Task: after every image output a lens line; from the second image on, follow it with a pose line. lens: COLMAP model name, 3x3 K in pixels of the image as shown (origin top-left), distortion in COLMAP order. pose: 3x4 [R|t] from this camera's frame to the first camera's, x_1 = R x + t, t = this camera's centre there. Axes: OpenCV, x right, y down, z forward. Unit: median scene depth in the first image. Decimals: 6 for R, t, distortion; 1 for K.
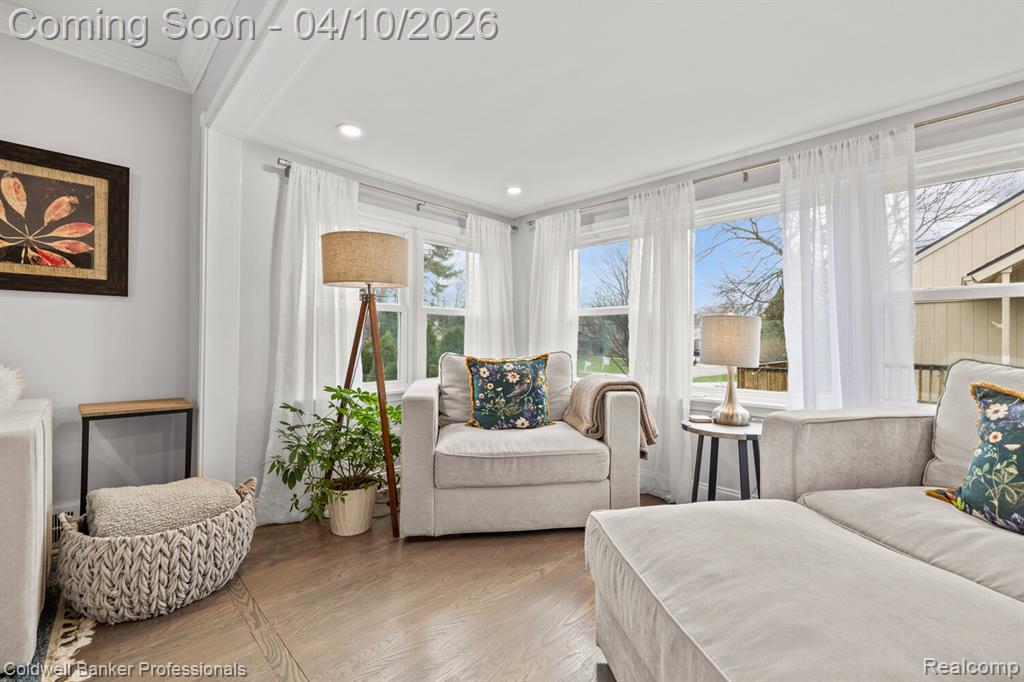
lens RADIAL K [[431.4, 0, 515.9], [0, 431.4, 338.2], [0, 0, 1]] dist [0.000938, 0.000173]
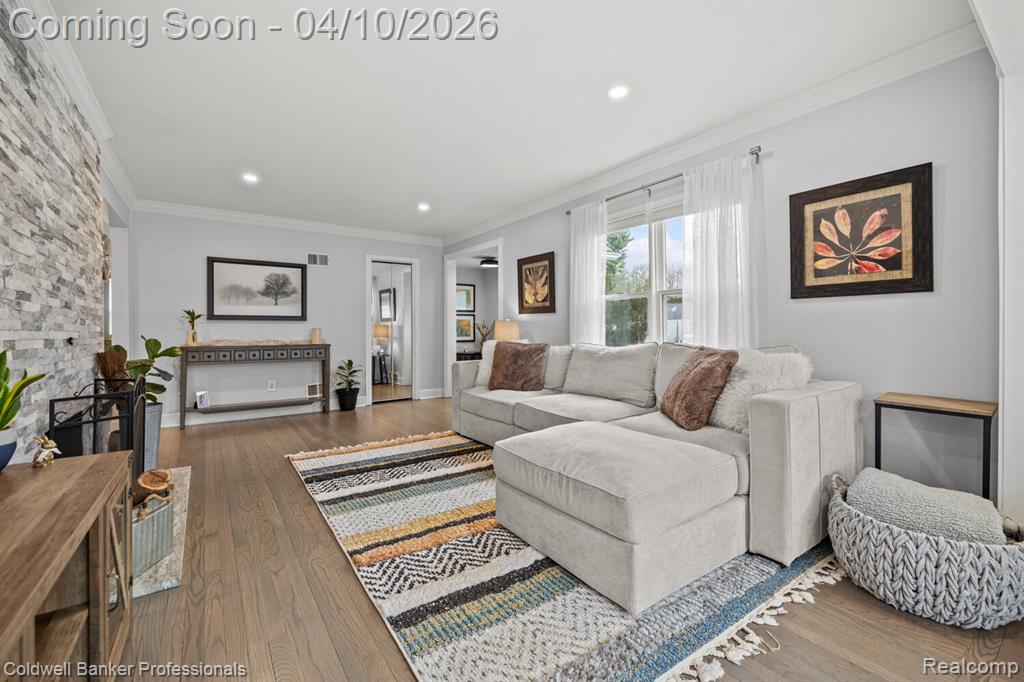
lens RADIAL K [[431.4, 0, 515.2], [0, 431.4, 333.3], [0, 0, 1]] dist [0.000938, 0.000173]
pose [[-0.169241, 0.004399, -0.985565, 0.271226], [0.003817, 0.999985, 0.003808, -0.008580], [0.985567, -0.003118, -0.169256, 0.243163]]
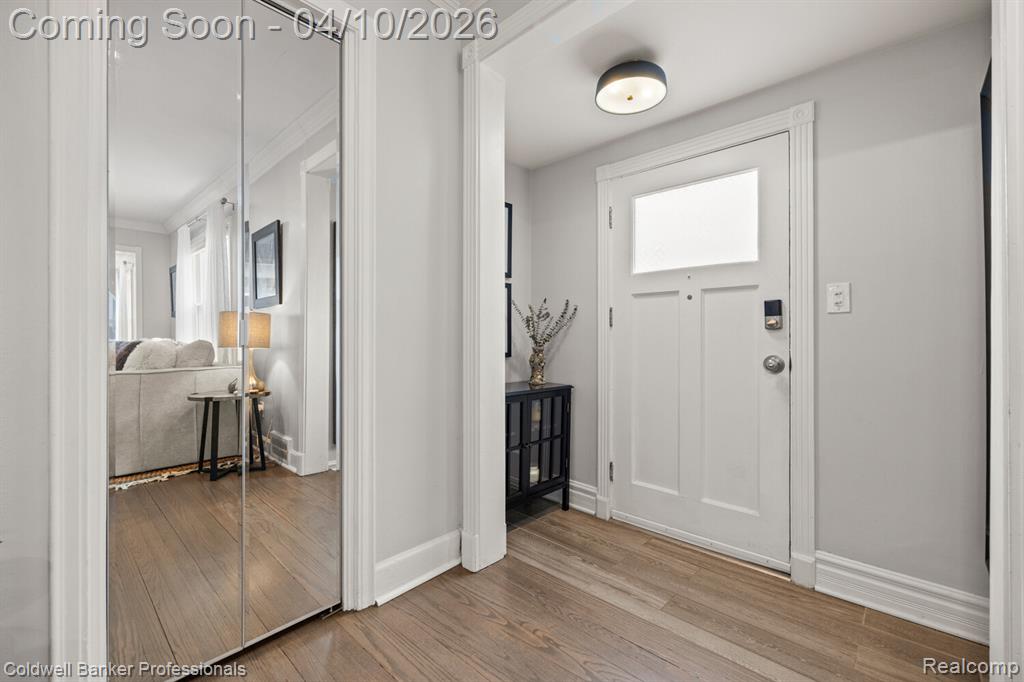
lens RADIAL K [[431.4, 0, 515.0], [0, 431.4, 335.5], [0, 0, 1]] dist [0.000938, 0.000173]
pose [[0.027224, -0.002662, -0.999626, -1.687915], [-0.000215, 0.999996, -0.002669, 0.012596], [0.999629, 0.000287, 0.027223, -0.636296]]
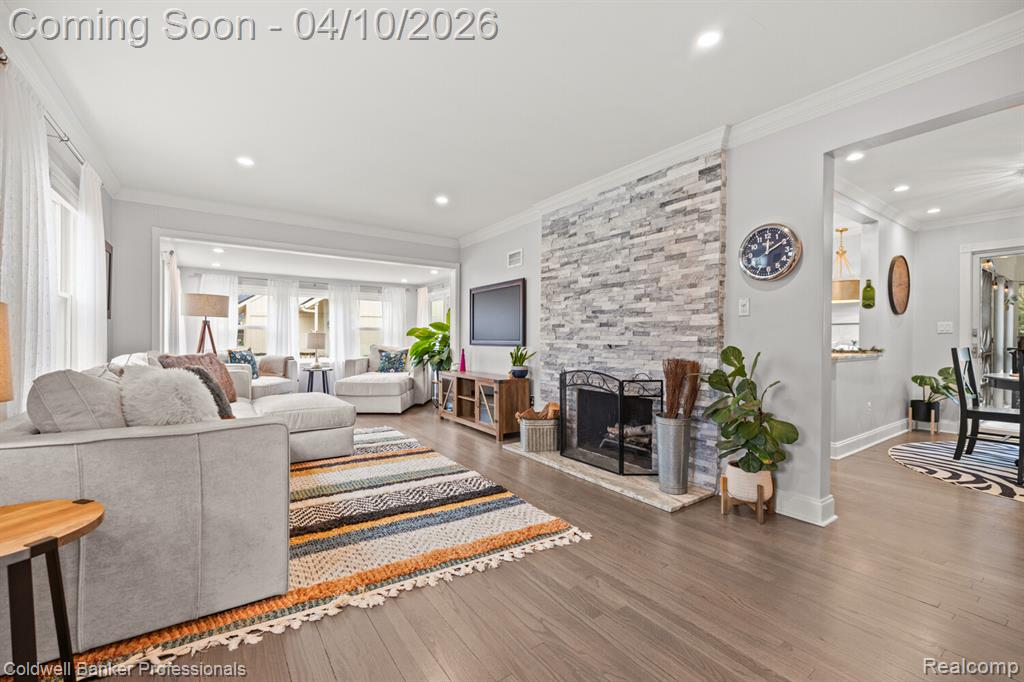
lens RADIAL K [[431.4, 0, 511.6], [0, 431.4, 339.6], [0, 0, 1]] dist [0.000938, 0.000173]
pose [[0.183558, -0.004460, 0.982999, -2.479098], [-0.002825, 0.999983, 0.005064, -0.024956], [-0.983005, -0.003707, 0.183543, -0.992689]]
